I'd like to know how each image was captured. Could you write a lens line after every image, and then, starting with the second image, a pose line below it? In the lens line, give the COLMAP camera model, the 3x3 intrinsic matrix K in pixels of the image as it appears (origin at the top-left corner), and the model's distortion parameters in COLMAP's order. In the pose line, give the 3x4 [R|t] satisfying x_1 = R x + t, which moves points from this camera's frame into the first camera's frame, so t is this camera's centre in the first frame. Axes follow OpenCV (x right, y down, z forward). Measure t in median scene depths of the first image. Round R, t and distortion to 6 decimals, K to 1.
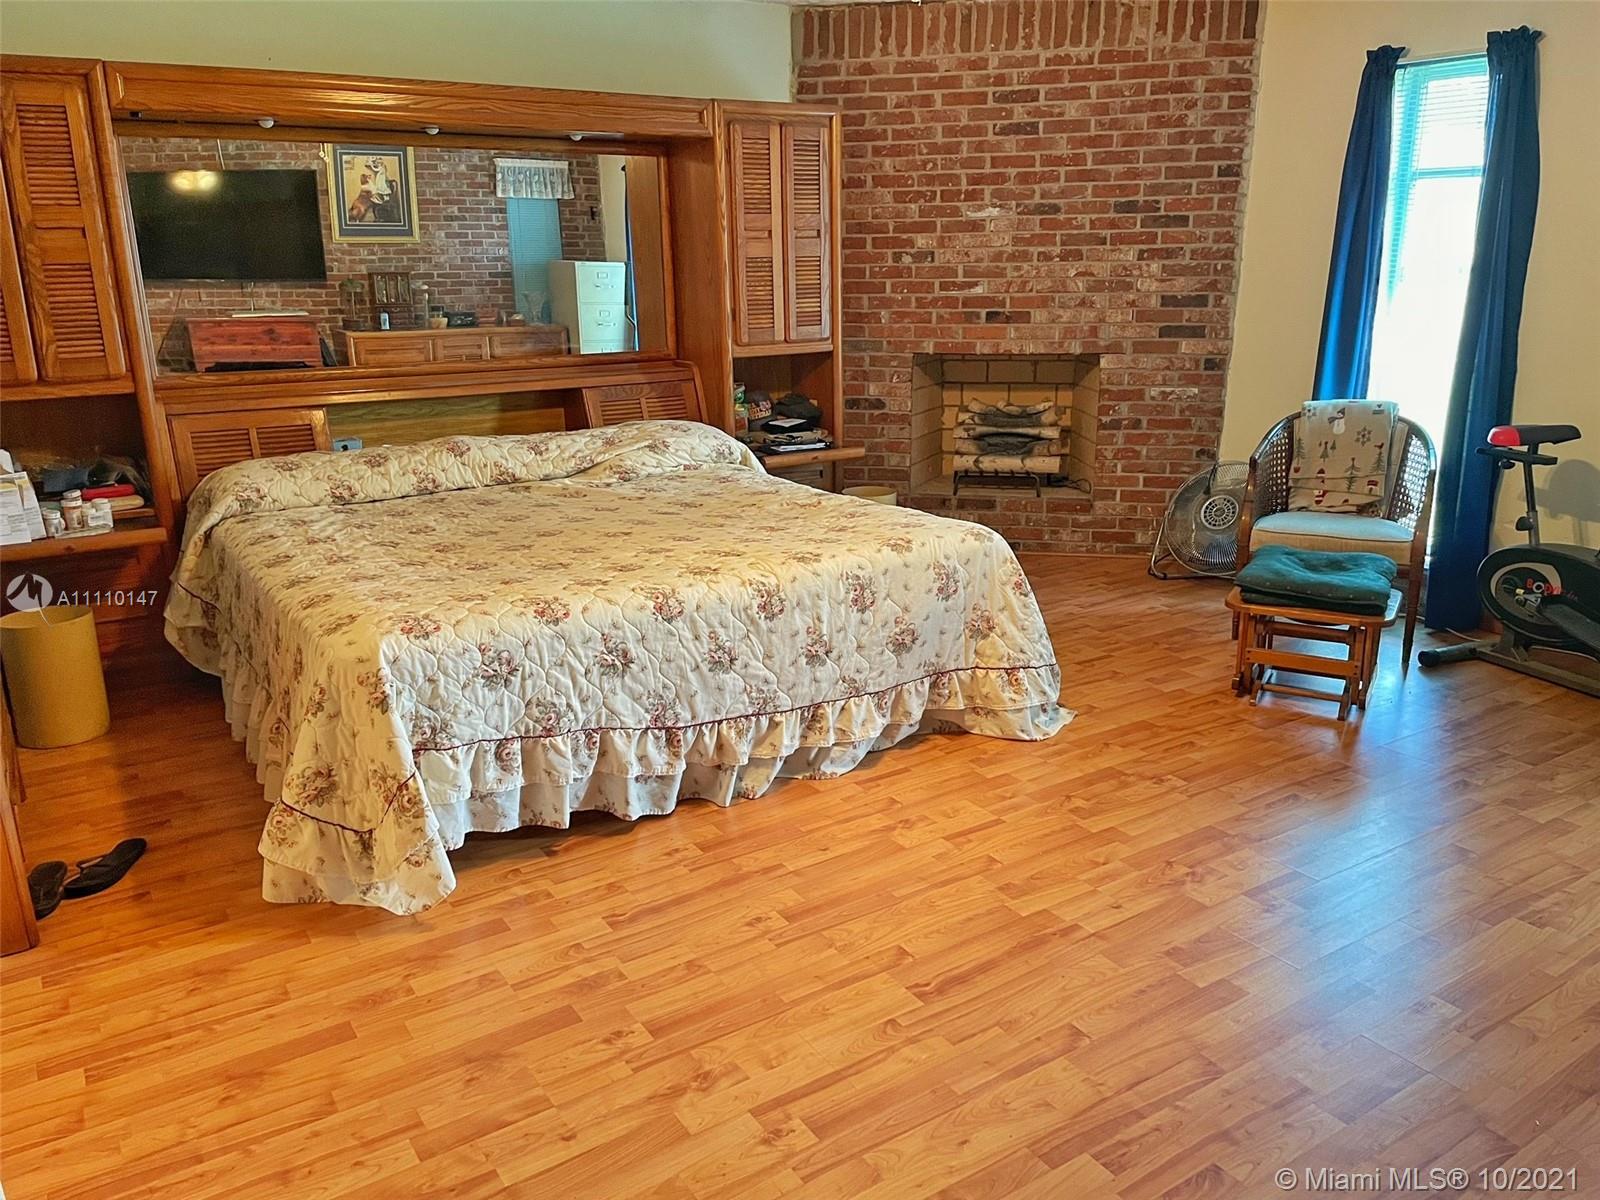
lens RADIAL K [[1254.5, 0, 819.6], [0, 1254.5, 558.7], [0, 0, 1]] dist [0.098953, -0.114431]
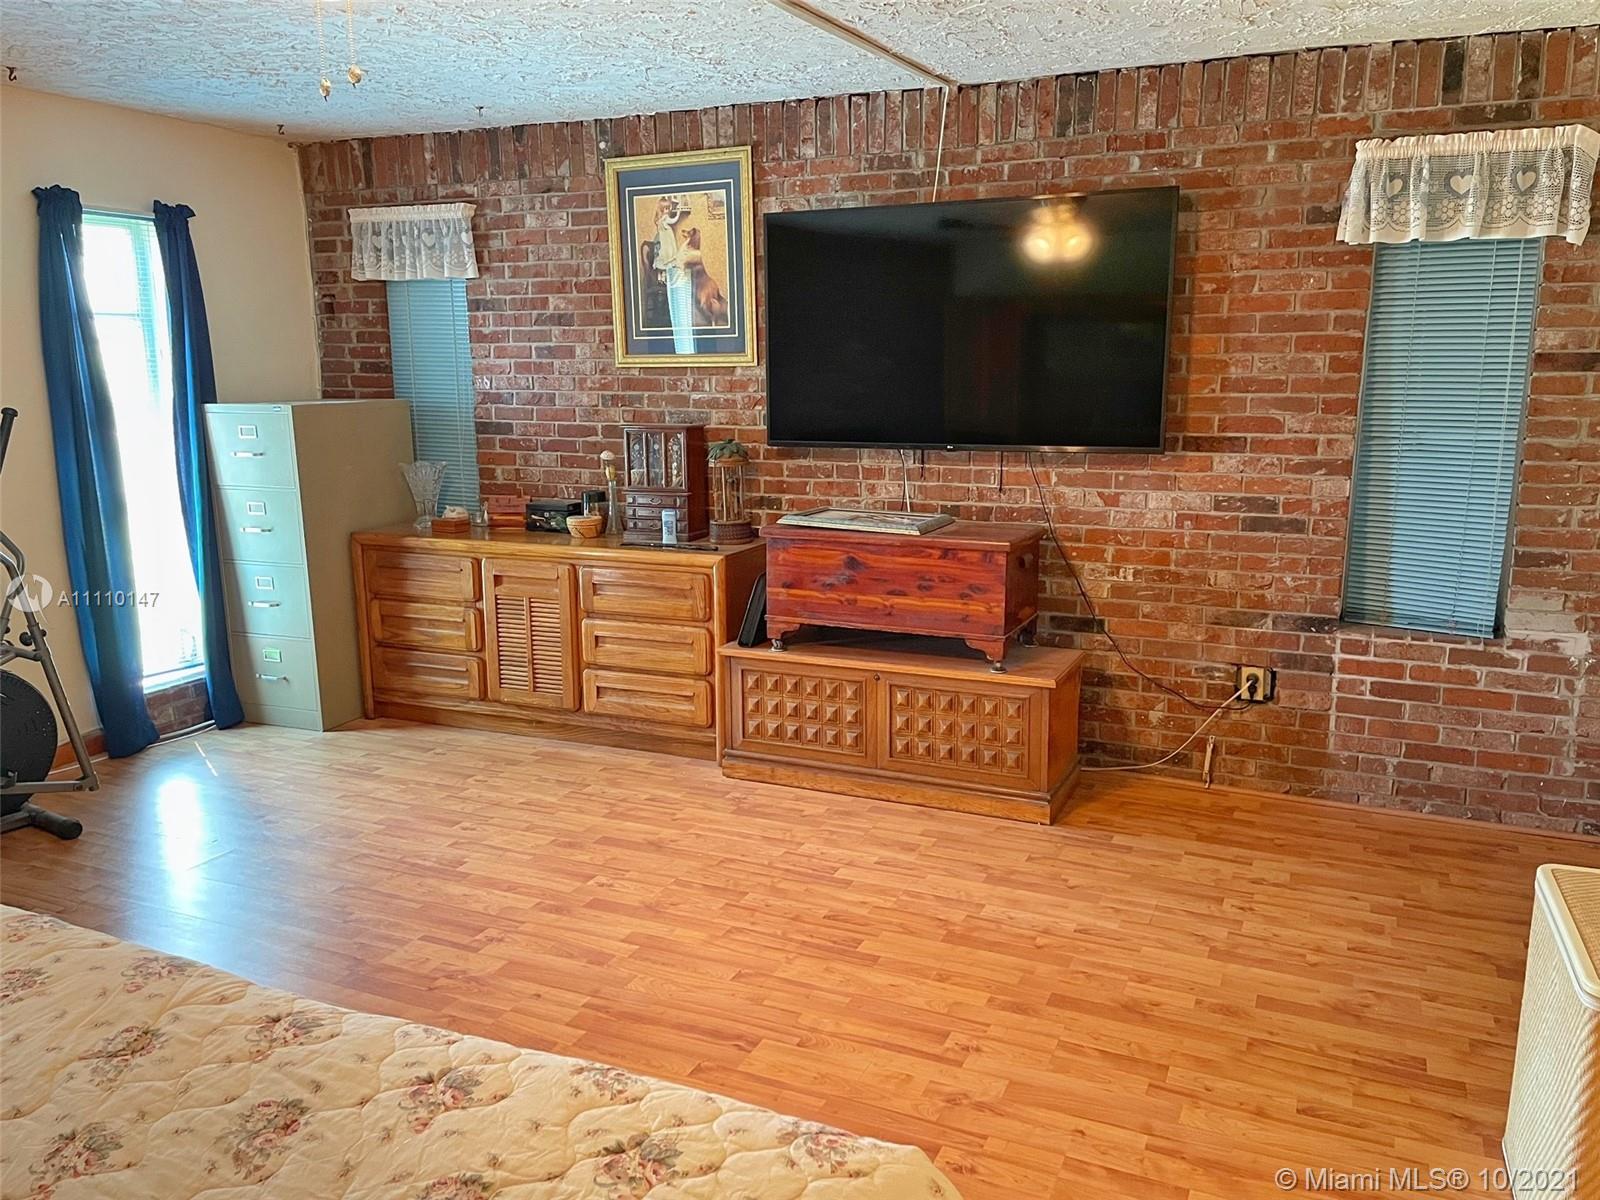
lens RADIAL K [[1254.5, 0, 801.3], [0, 1254.5, 601.4], [0, 0, 1]] dist [0.098953, -0.114431]
pose [[-0.540117, -0.152974, 0.827571, -0.915139], [0.212315, 0.926767, 0.309878, -0.405476], [-0.814369, 0.343076, -0.468084, 1.517524]]
